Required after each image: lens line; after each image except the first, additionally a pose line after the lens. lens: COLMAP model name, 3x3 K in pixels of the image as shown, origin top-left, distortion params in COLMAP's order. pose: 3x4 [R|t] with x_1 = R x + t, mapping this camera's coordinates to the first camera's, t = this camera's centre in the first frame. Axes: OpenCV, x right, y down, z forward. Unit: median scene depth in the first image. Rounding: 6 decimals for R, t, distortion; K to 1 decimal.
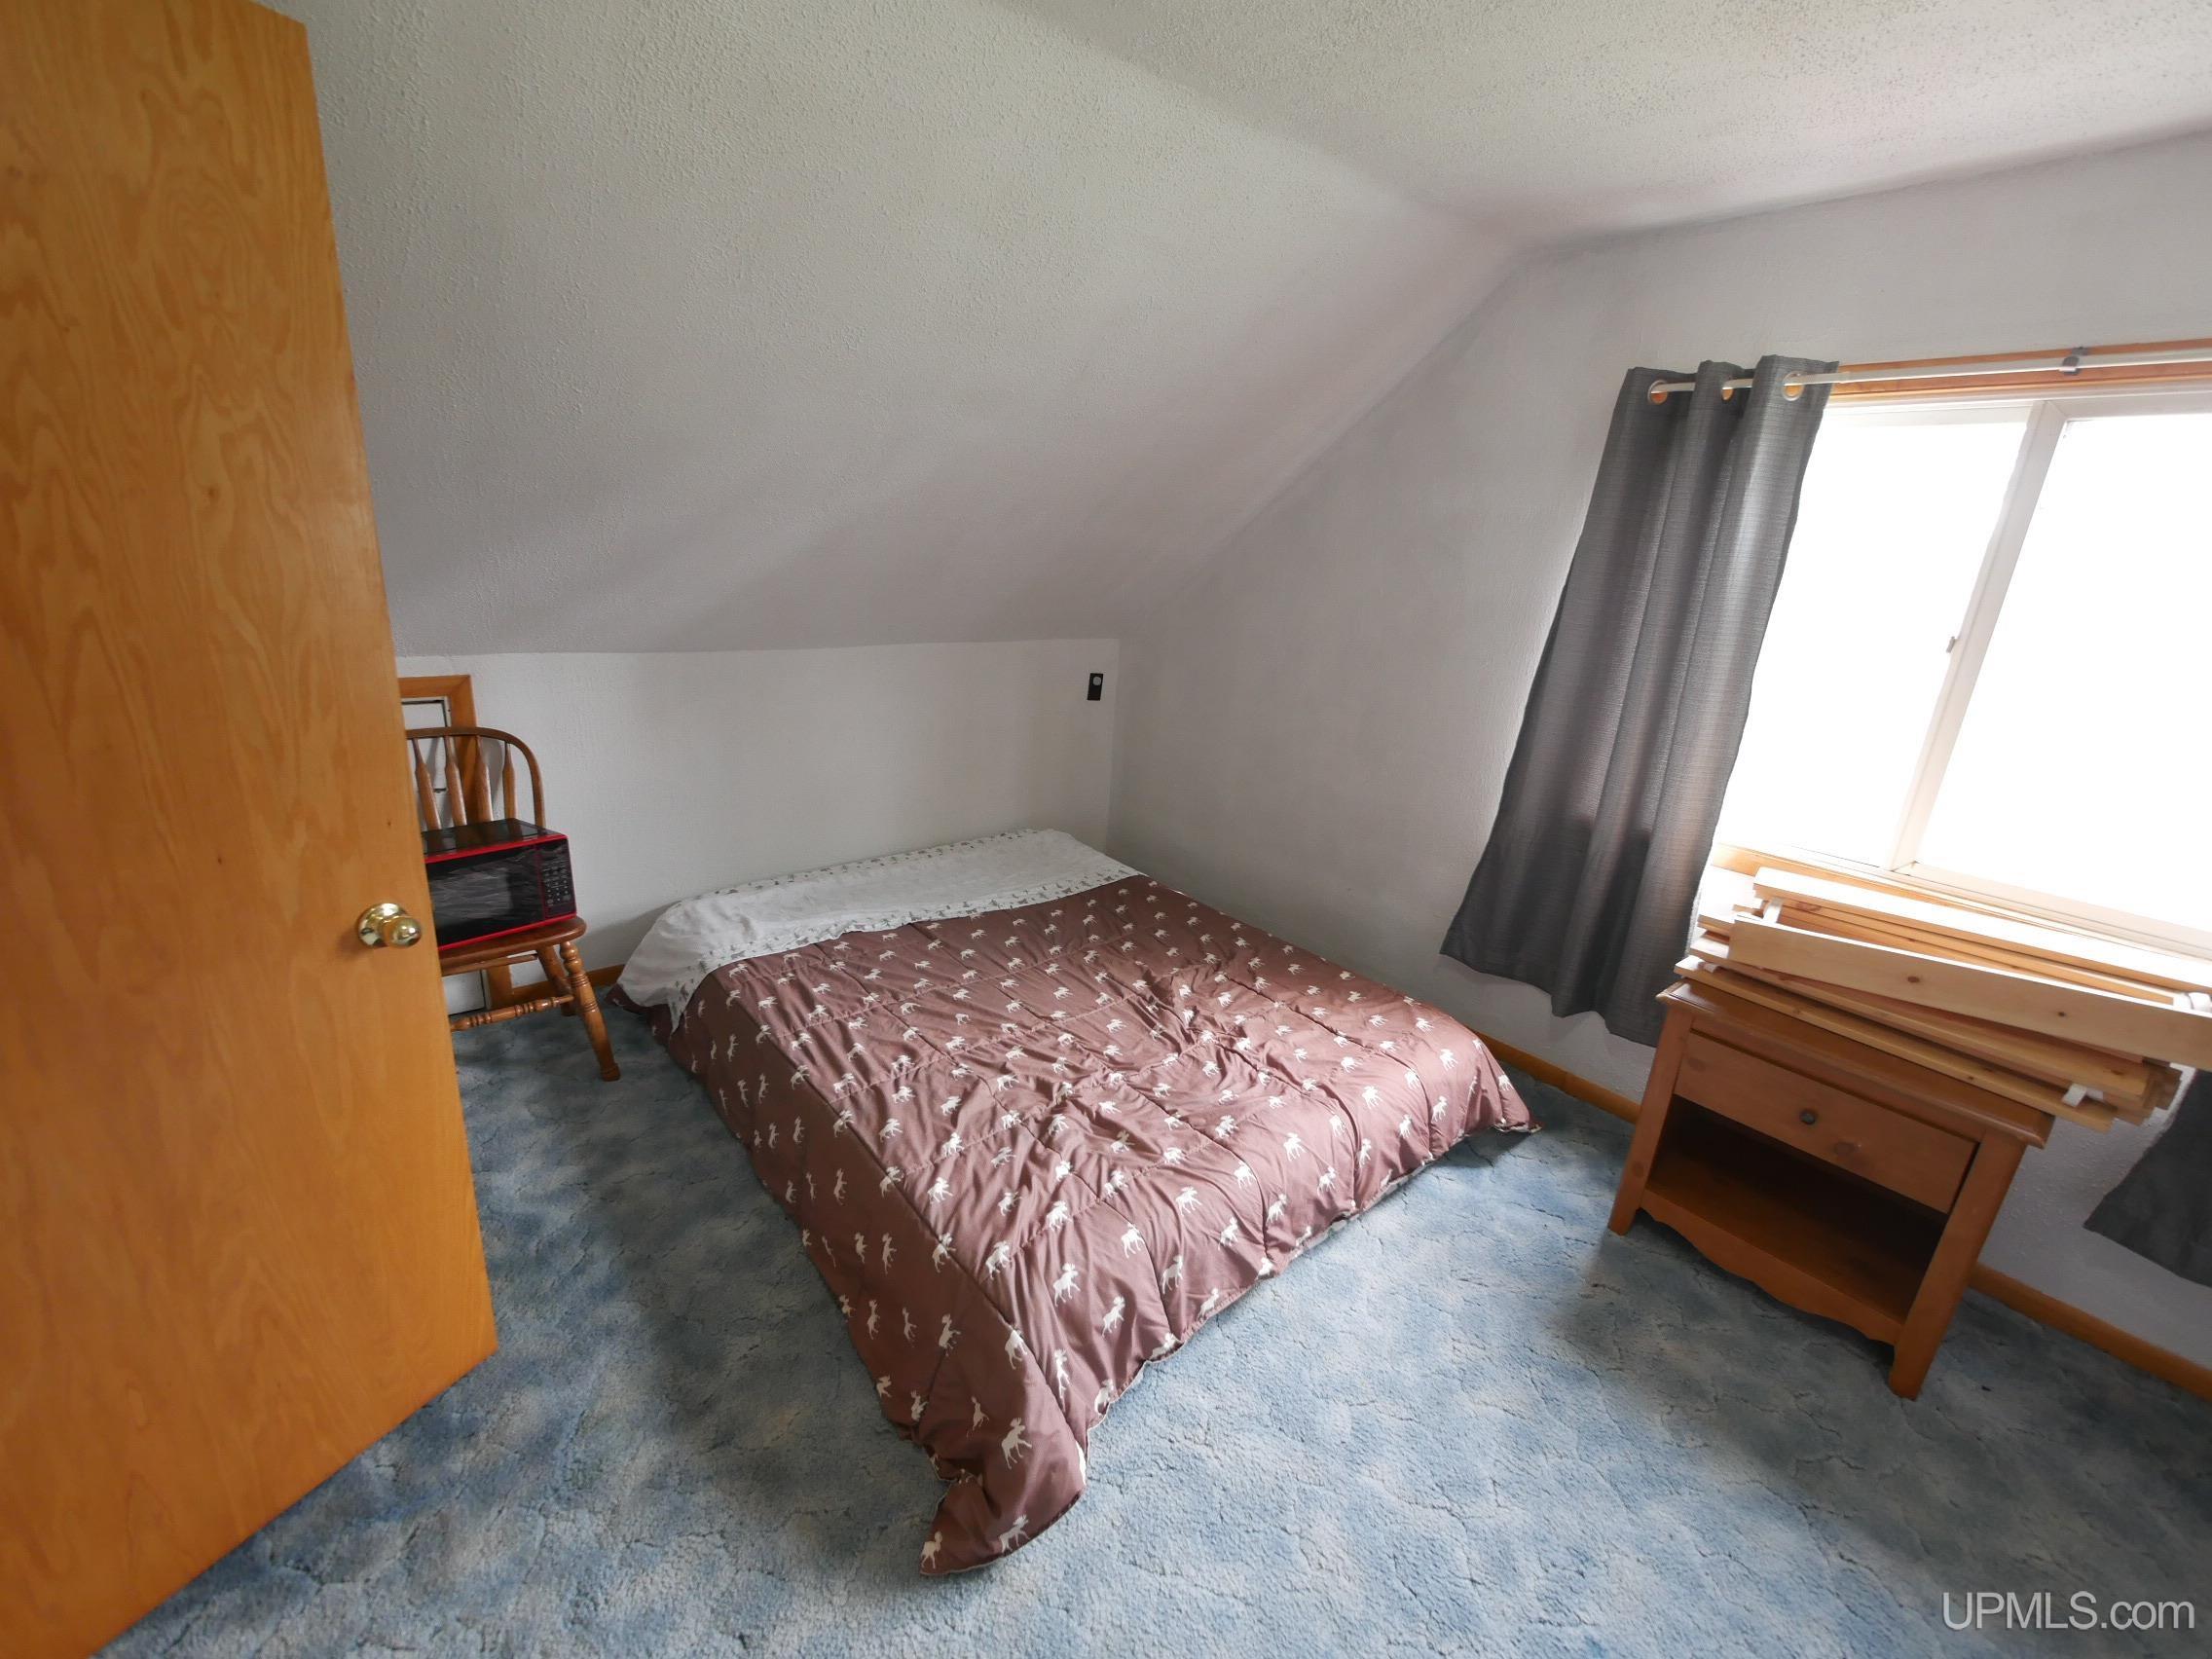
lens RADIAL K [[914.8, 0, 1102.2], [0, 914.8, 819.5], [0, 0, 1]] dist [-0.006353, -0.000103]
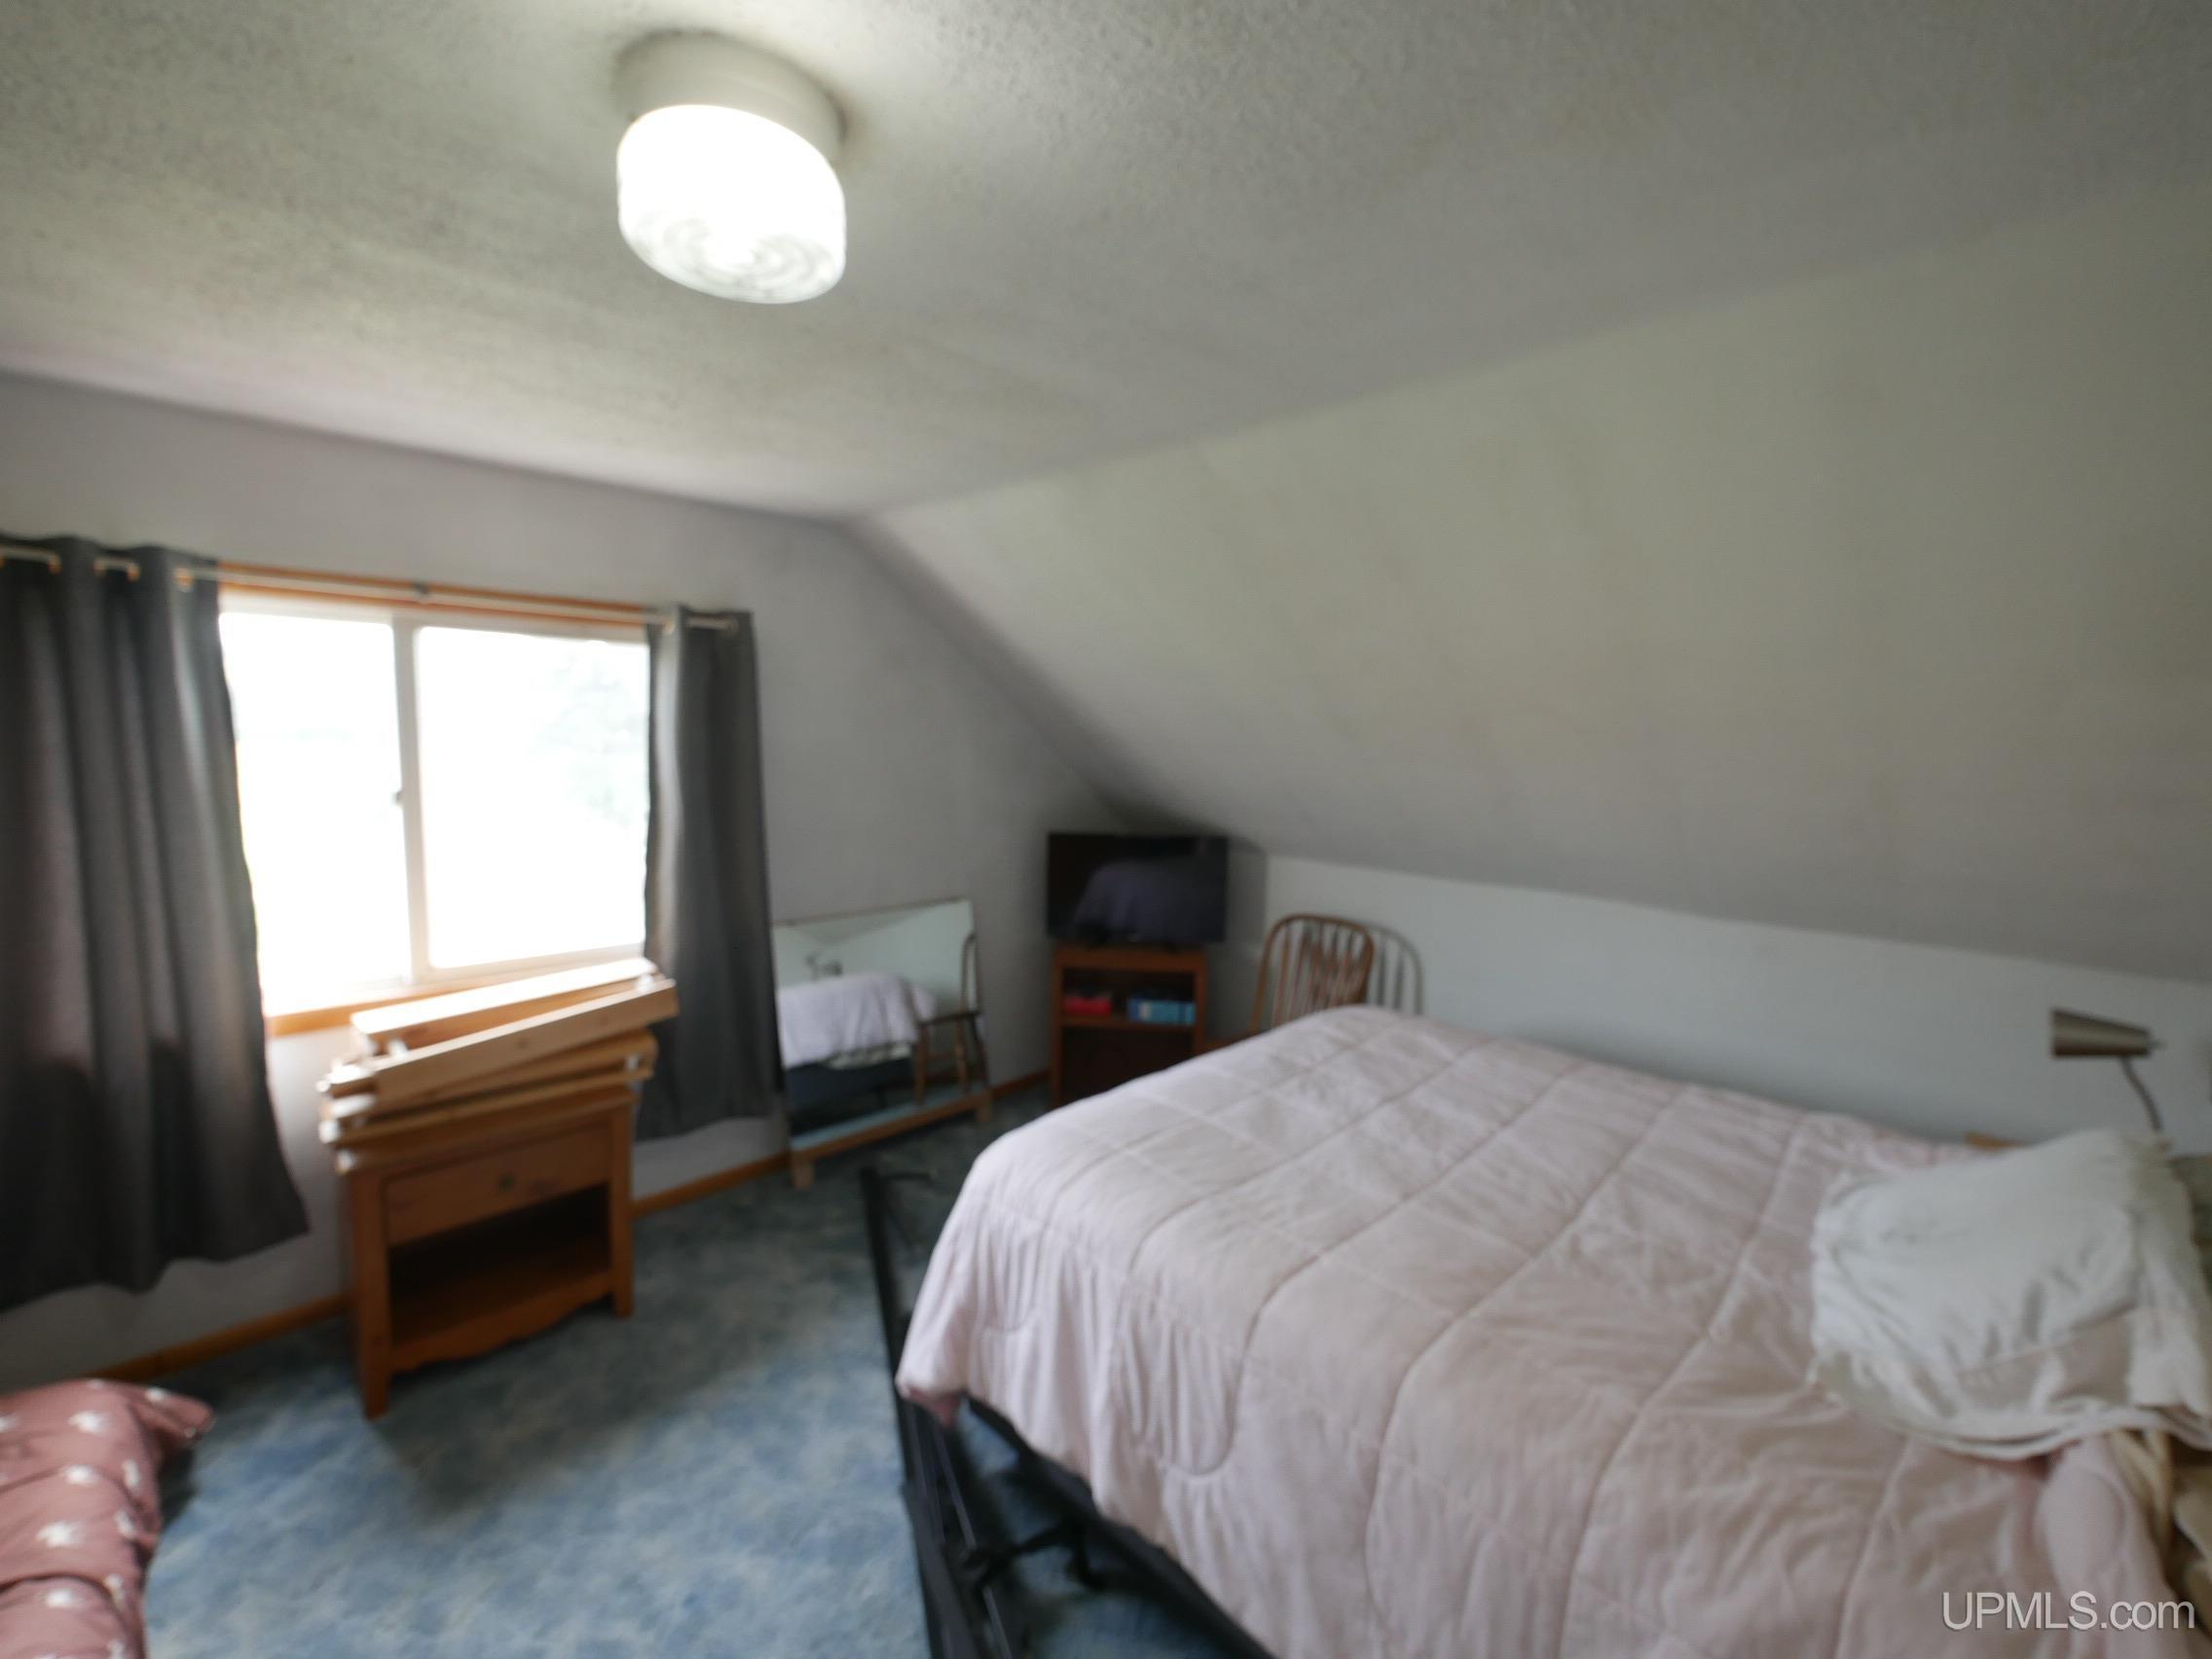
lens RADIAL K [[914.8, 0, 1102.2], [0, 914.8, 819.5], [0, 0, 1]] dist [-0.006353, -0.000103]
pose [[-0.088743, -0.167458, 0.981877, -0.389278], [0.265090, 0.946243, 0.185340, -0.139380], [-0.960131, 0.276733, -0.039581, 0.132091]]
